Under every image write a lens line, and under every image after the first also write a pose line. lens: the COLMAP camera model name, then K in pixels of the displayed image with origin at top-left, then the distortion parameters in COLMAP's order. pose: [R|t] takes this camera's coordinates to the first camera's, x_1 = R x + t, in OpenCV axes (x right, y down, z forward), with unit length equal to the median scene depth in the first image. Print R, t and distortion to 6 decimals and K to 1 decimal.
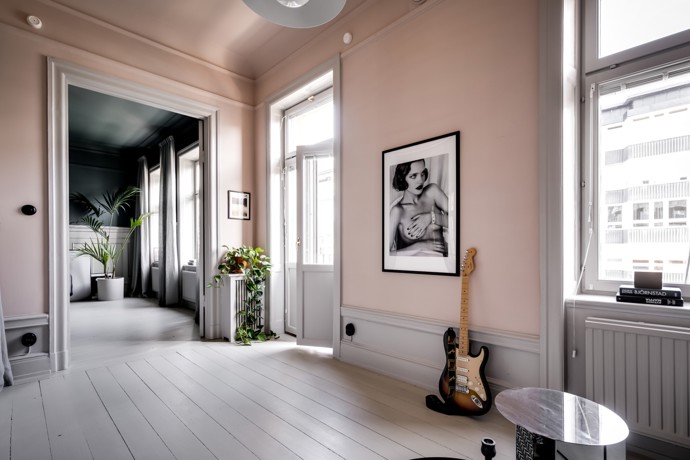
lens RADIAL K [[331.8, 0, 349.5], [0, 331.8, 248.2], [0, 0, 1]] dist [0.016763, 0.000472]
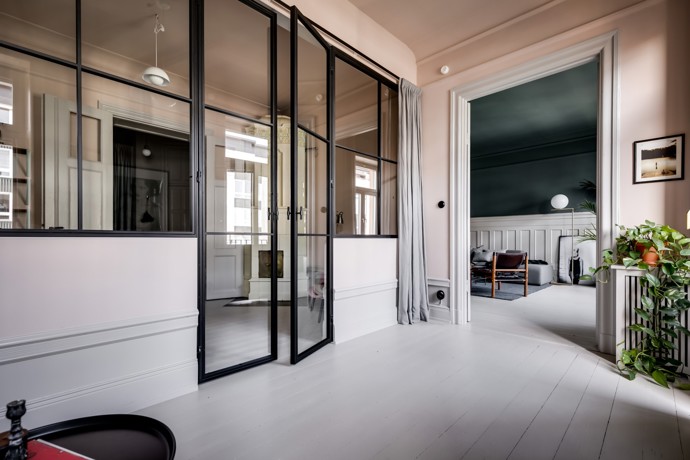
lens RADIAL K [[318.7, 0, 345.2], [0, 318.7, 239.0], [0, 0, 1]] dist [0.001924, 0.000196]
pose [[0.011138, 0.002599, -0.999935, 0.410494], [-0.000070, 0.999997, 0.002599, 0.031031], [0.999938, 0.000041, 0.011138, 0.606632]]
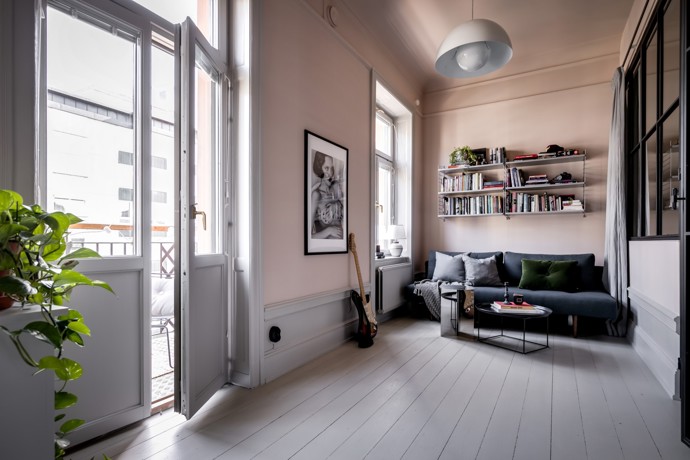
lens RADIAL K [[331.8, 0, 349.5], [0, 331.8, 248.2], [0, 0, 1]] dist [0.016763, 0.000472]
pose [[-0.224608, -0.019326, 0.974257, -0.887202], [0.000079, 0.999803, 0.019851, 0.031736], [-0.974449, 0.004536, -0.224563, 1.118104]]
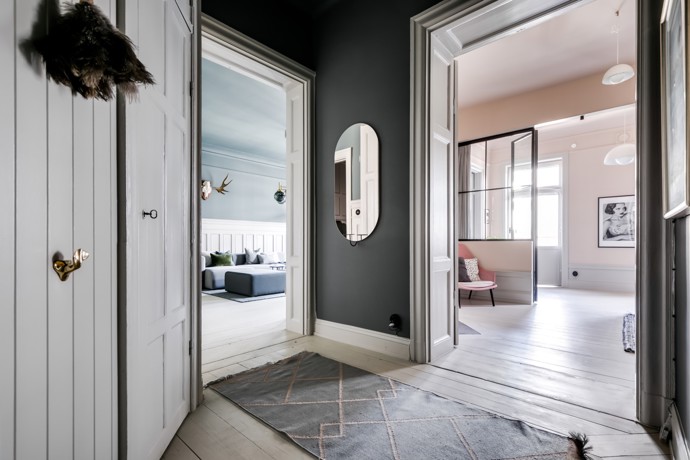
lens RADIAL K [[318.7, 0, 345.2], [0, 318.7, 239.0], [0, 0, 1]] dist [0.001924, 0.000196]
pose [[0.999144, 0.005804, 0.040962, -1.857376], [-0.005722, 0.999981, -0.002117, 0.025079], [-0.040974, 0.001881, 0.999158, -1.251264]]
